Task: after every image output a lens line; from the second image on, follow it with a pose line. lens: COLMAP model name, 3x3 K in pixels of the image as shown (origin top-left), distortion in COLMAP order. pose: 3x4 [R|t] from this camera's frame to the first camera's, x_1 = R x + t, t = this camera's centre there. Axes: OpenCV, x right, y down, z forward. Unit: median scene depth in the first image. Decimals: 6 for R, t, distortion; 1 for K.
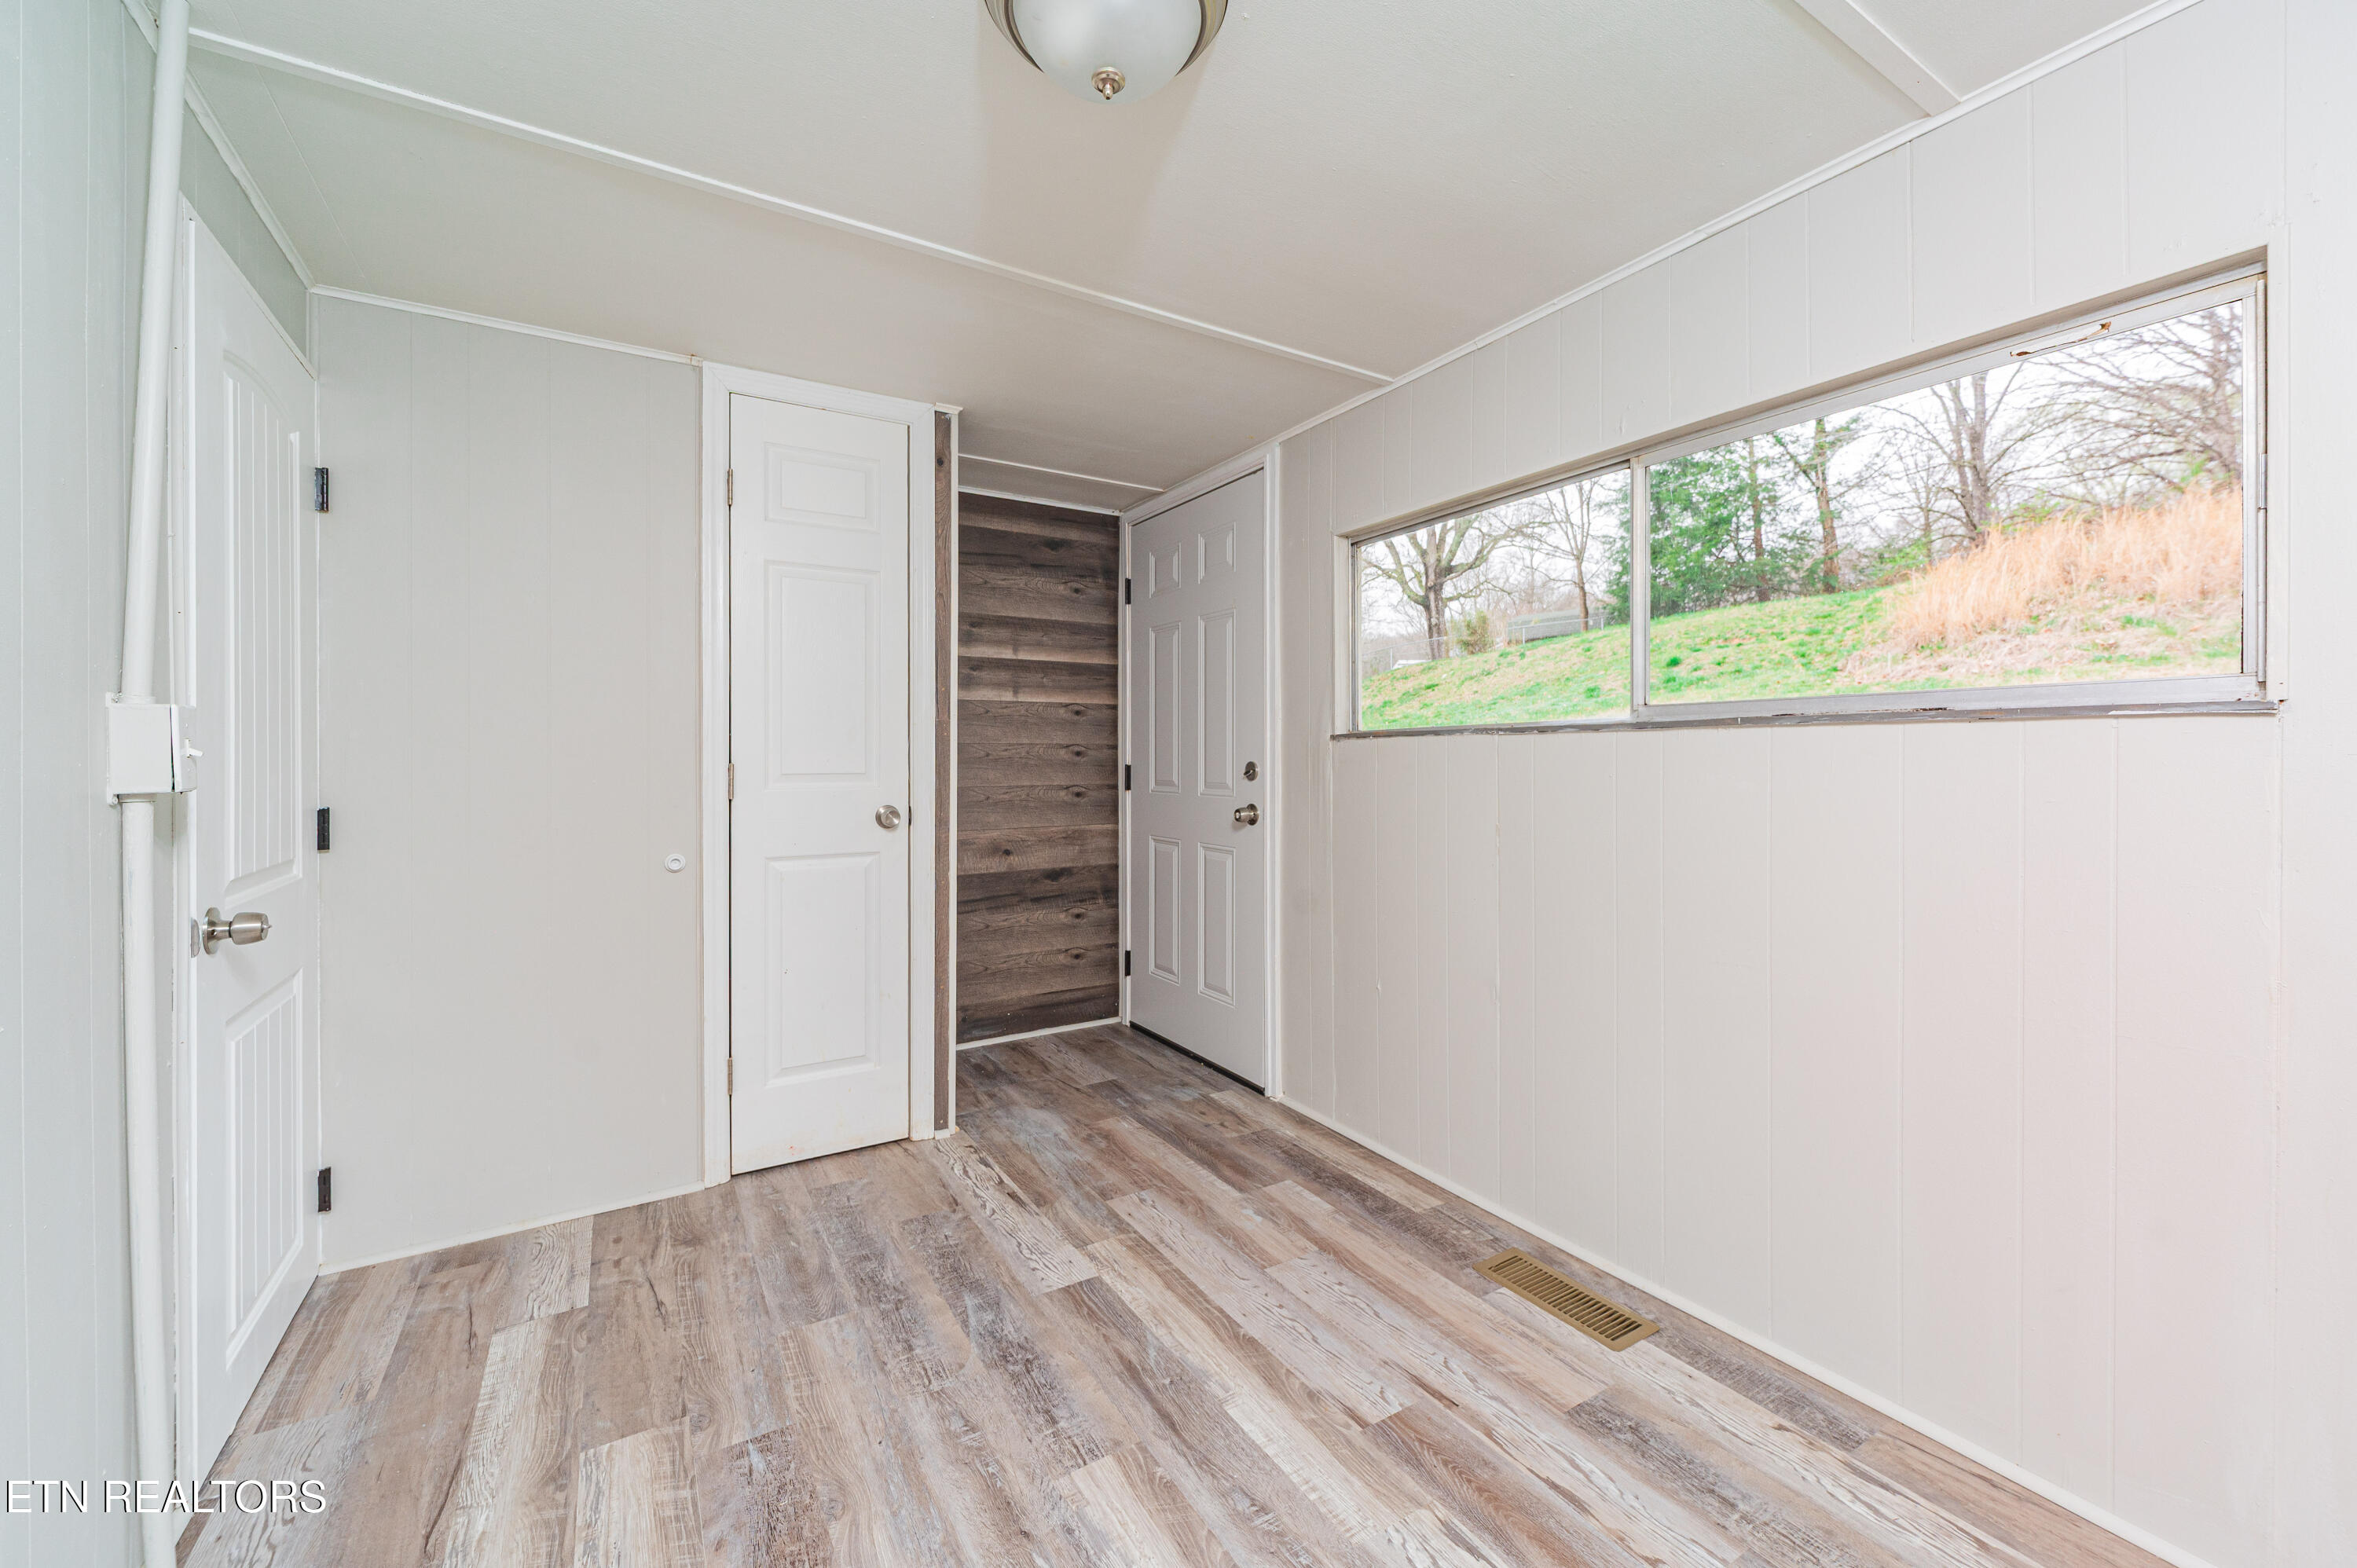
lens RADIAL K [[912.9, 0, 1184.2], [0, 912.9, 769.3], [0, 0, 1]] dist [0.001474, -0.000215]
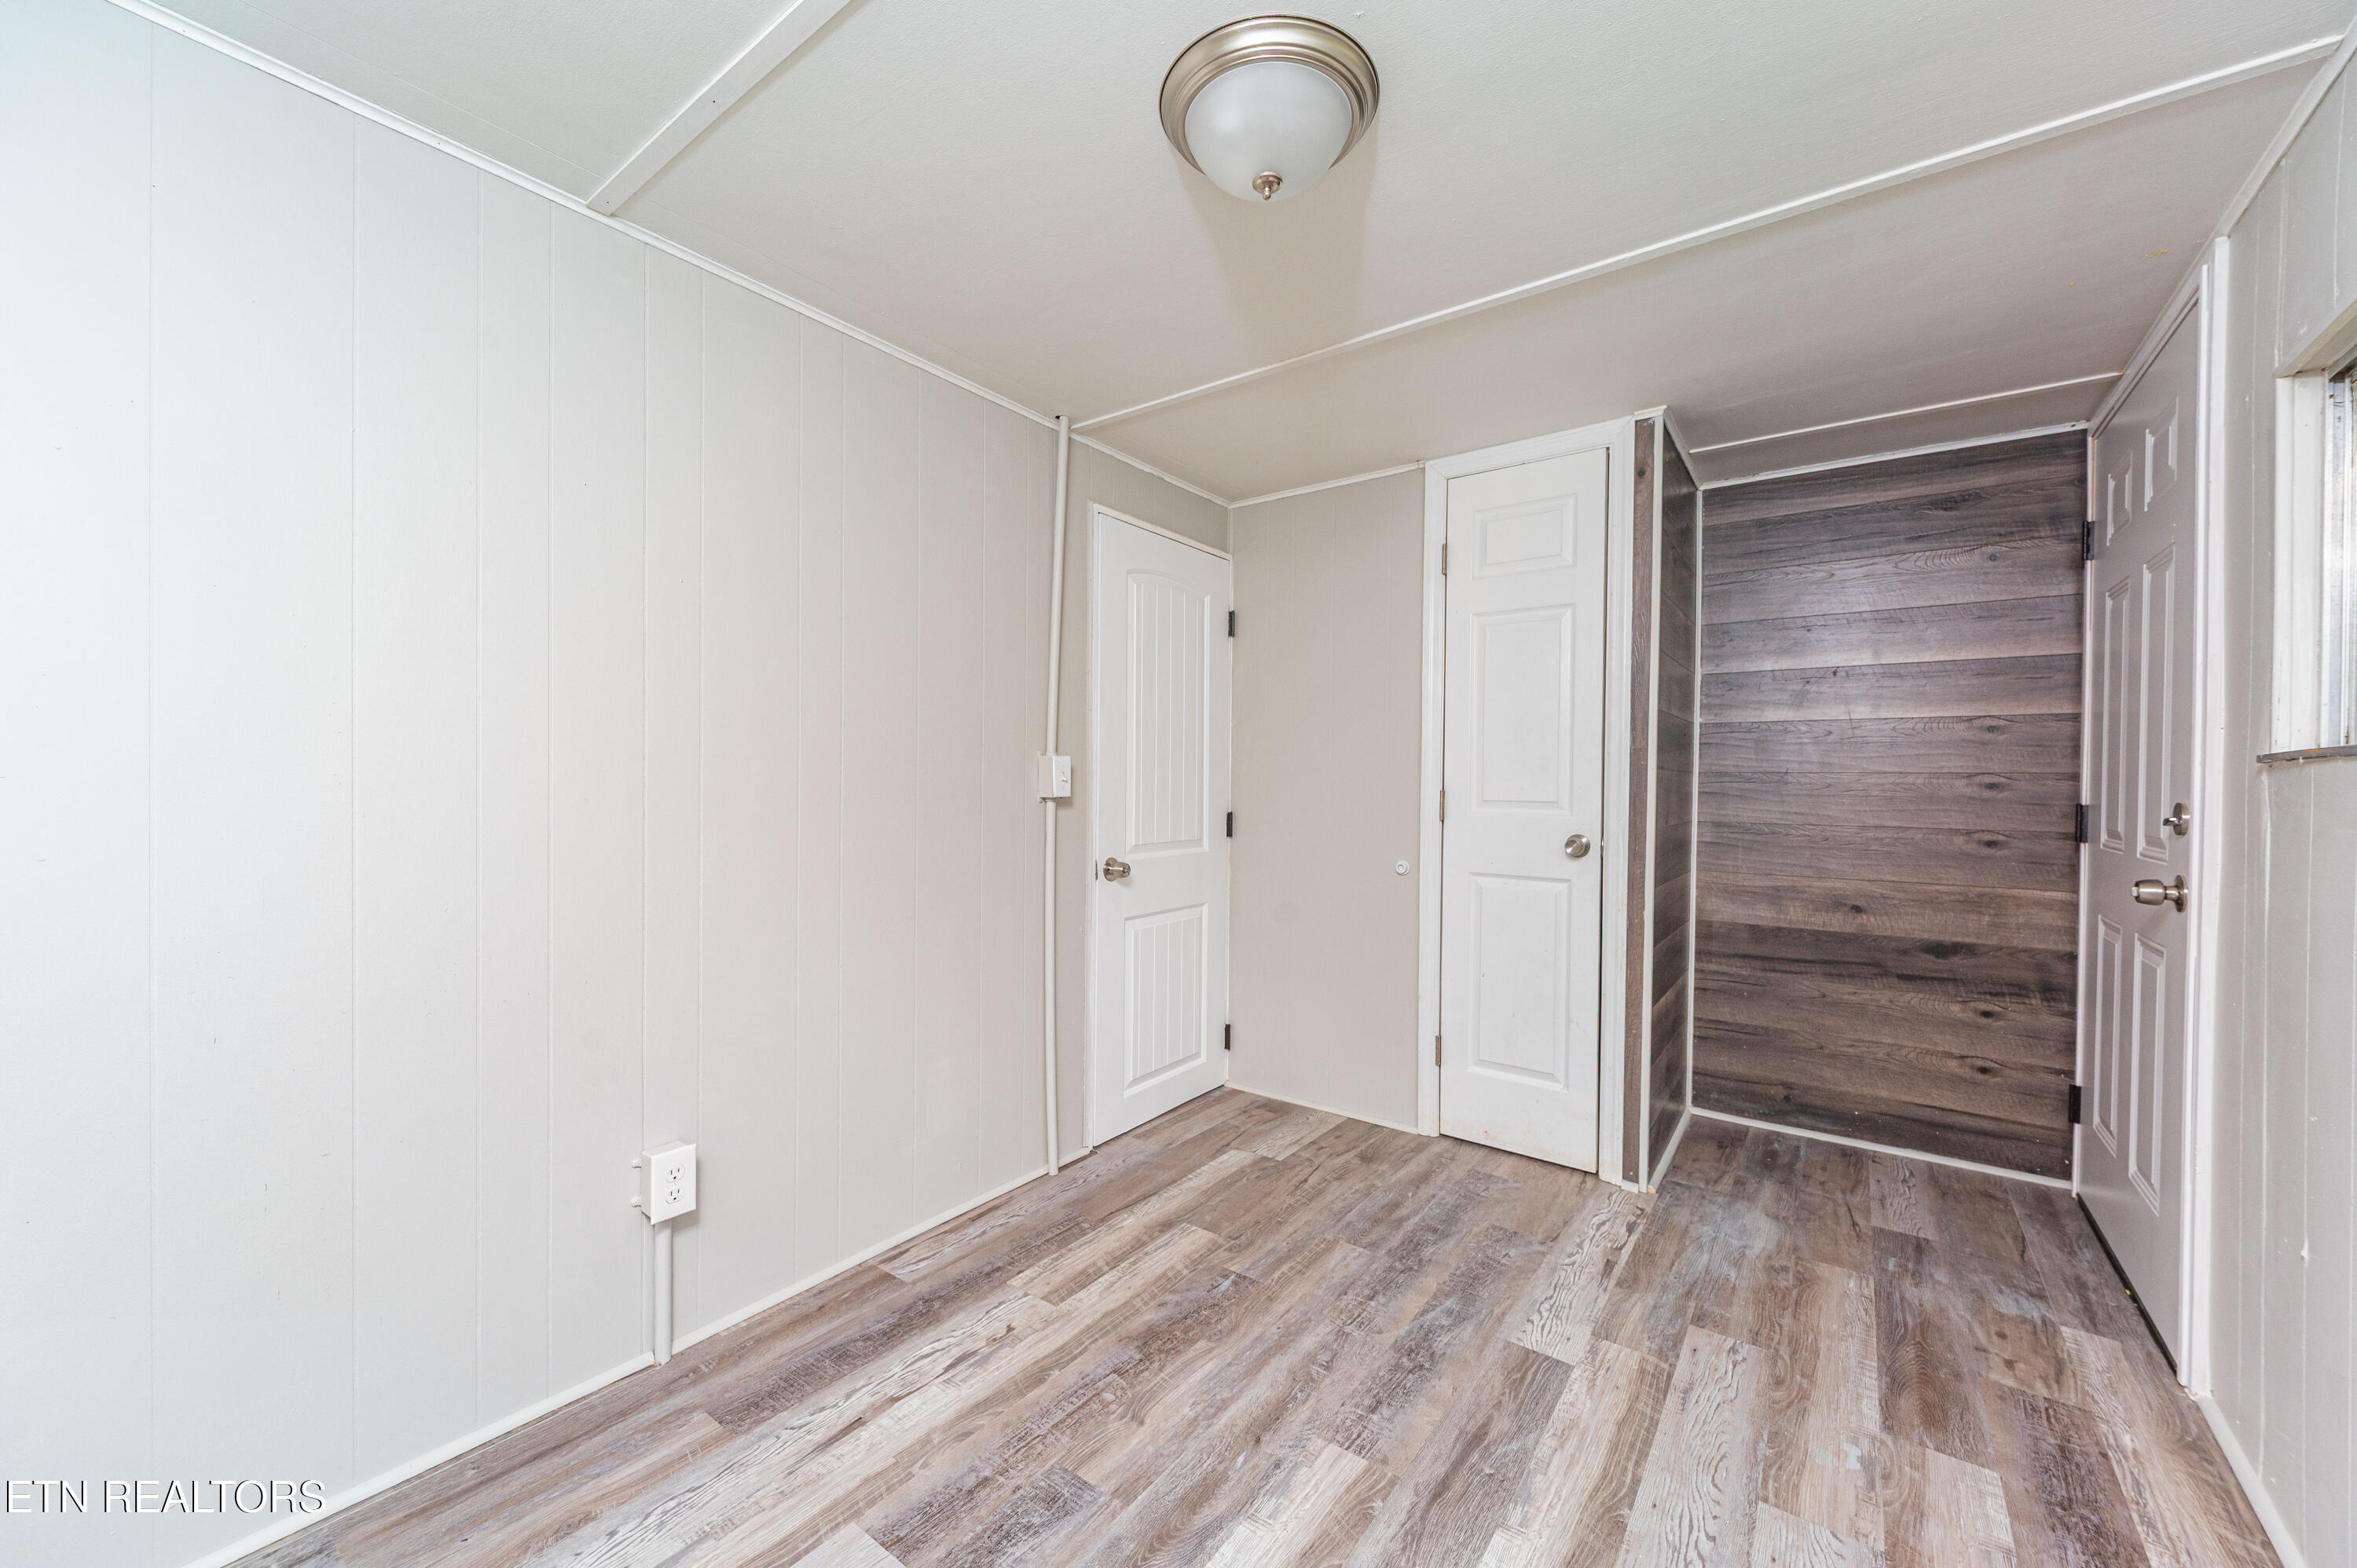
lens RADIAL K [[885.4, 0, 1188.9], [0, 885.4, 799.1], [0, 0, 1]] dist [0.000601, -0.000368]
pose [[0.378969, 0.026439, -0.925032, 0.543176], [-0.024670, 0.999525, 0.018461, -0.008940], [0.925080, 0.015824, 0.379441, 0.304914]]
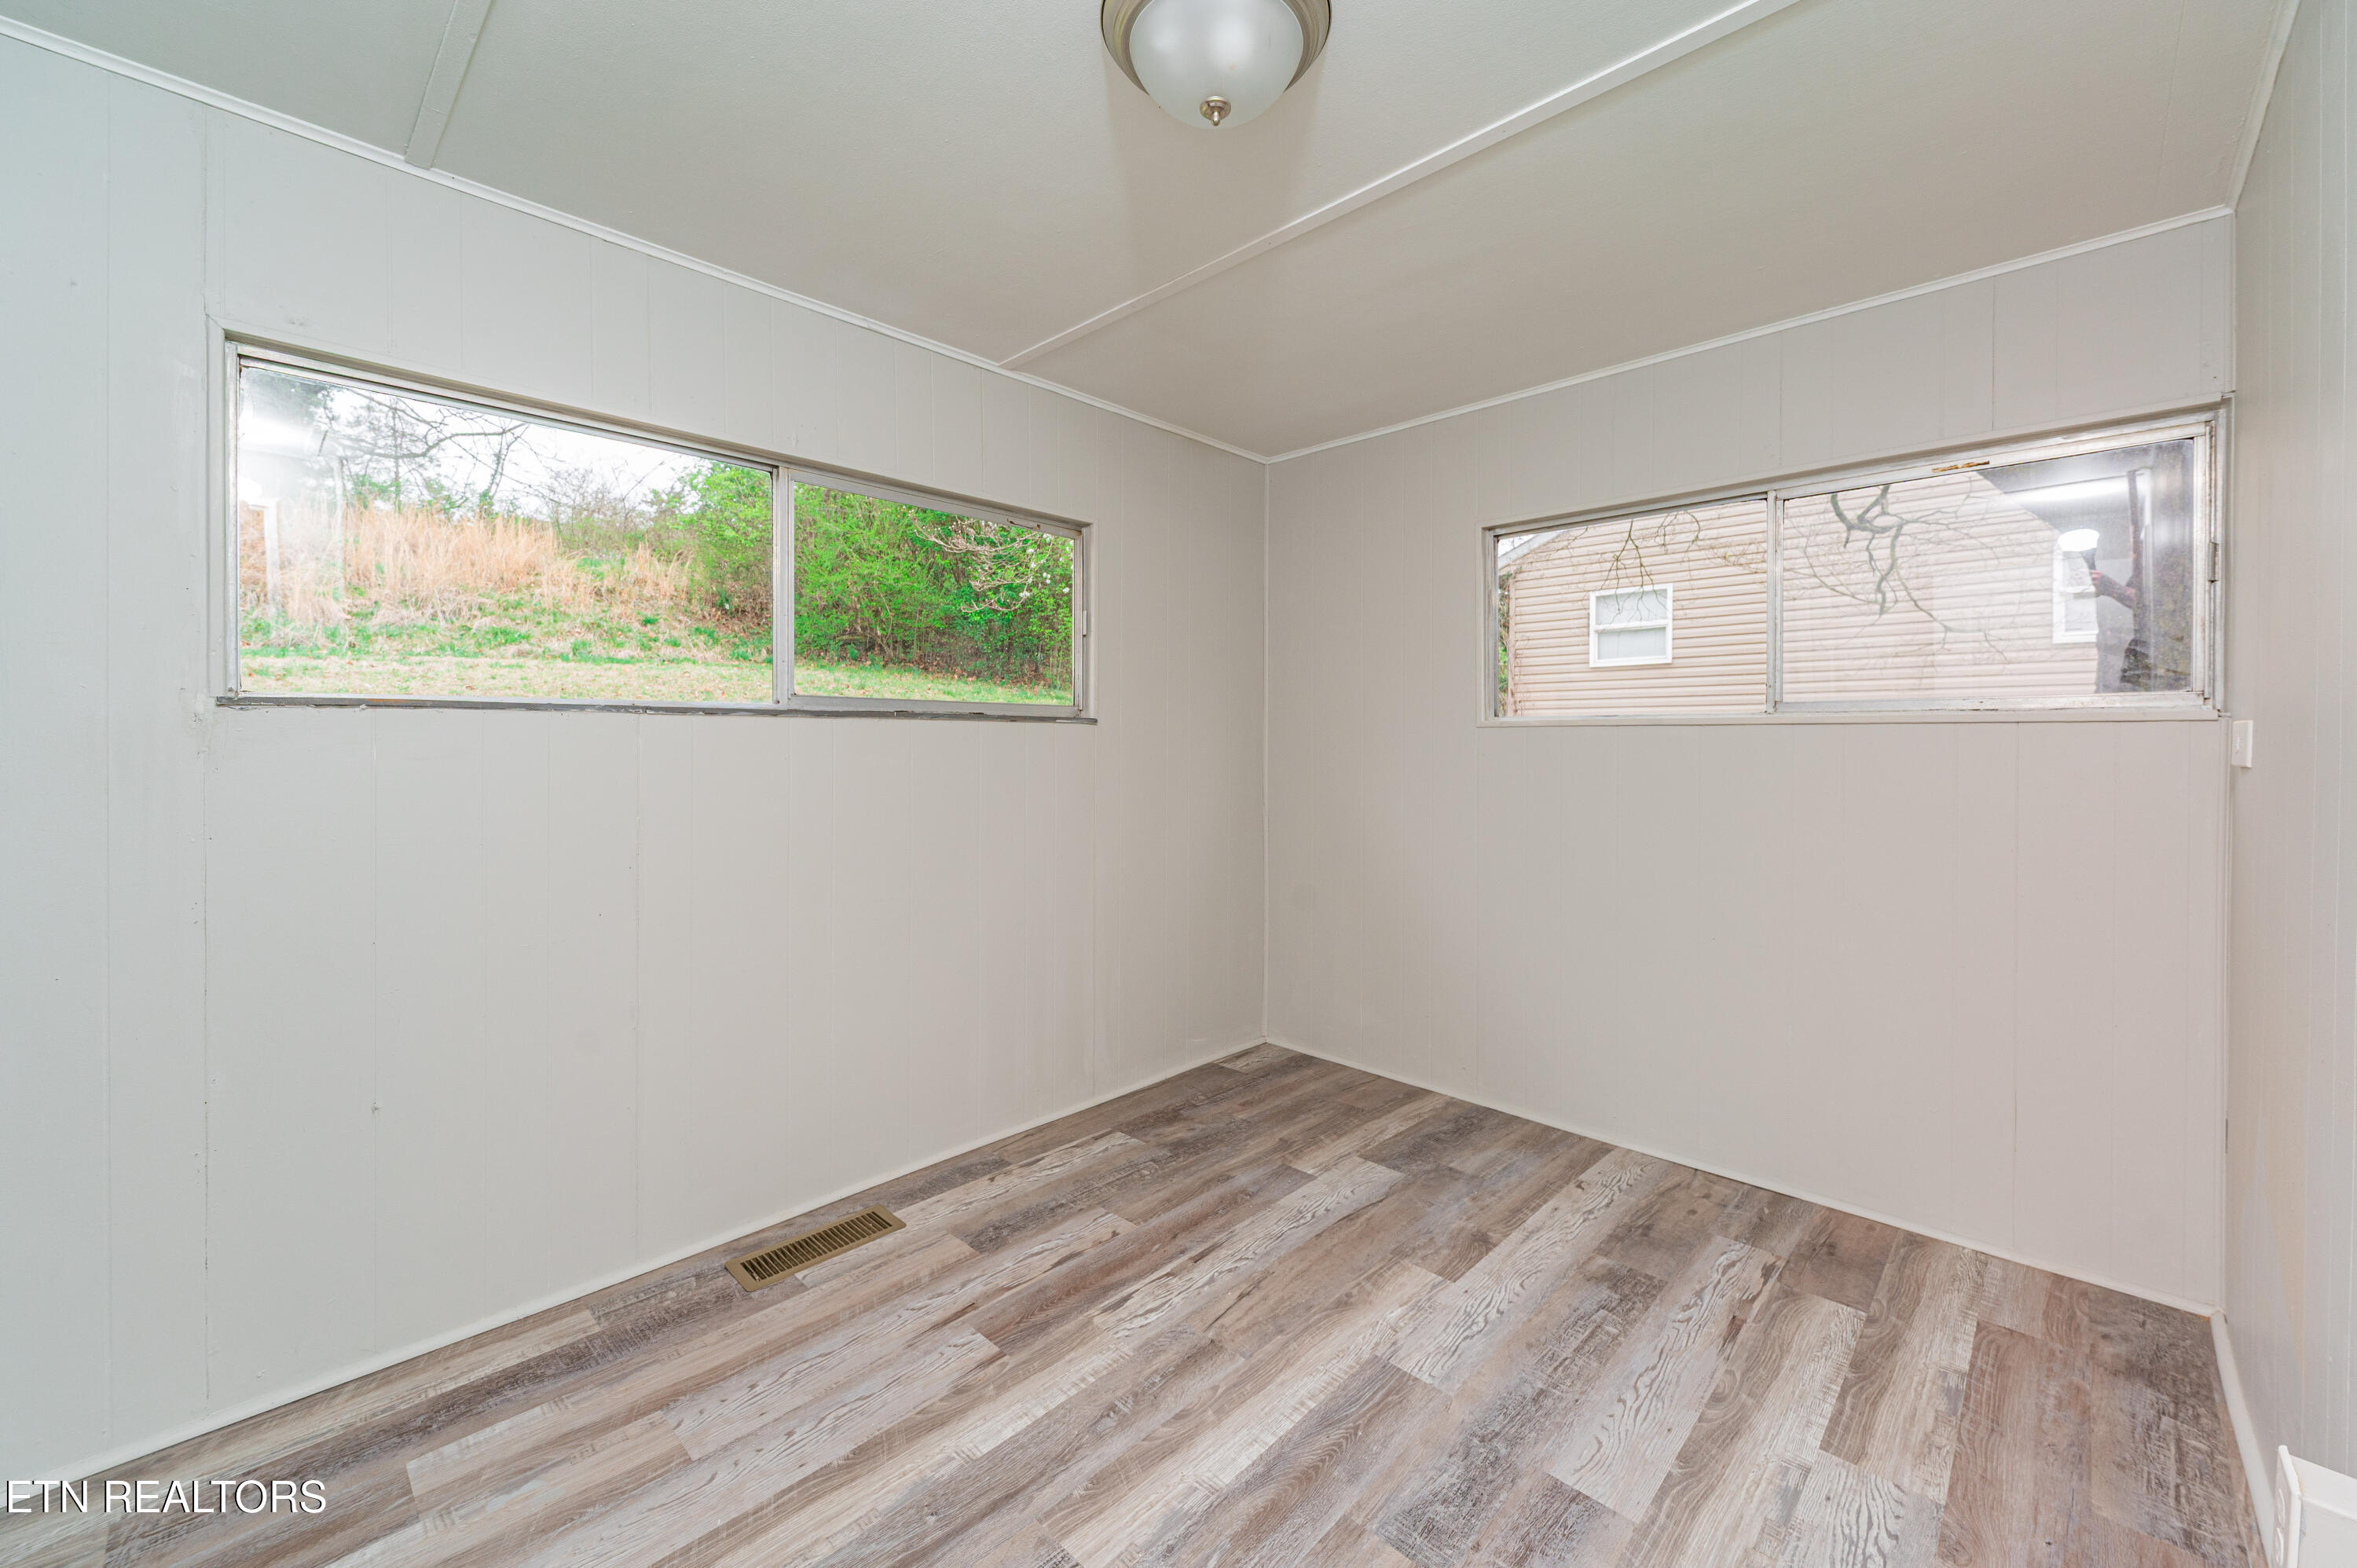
lens RADIAL K [[931.7, 0, 1177.2], [0, 931.7, 757.8], [0, 0, 1]] dist [-0.000055, -0.000096]
pose [[-0.242910, -0.010501, 0.969992, -0.692654], [0.012941, 0.999817, 0.014064, -0.003073], [-0.969963, 0.015969, -0.242729, 0.794124]]
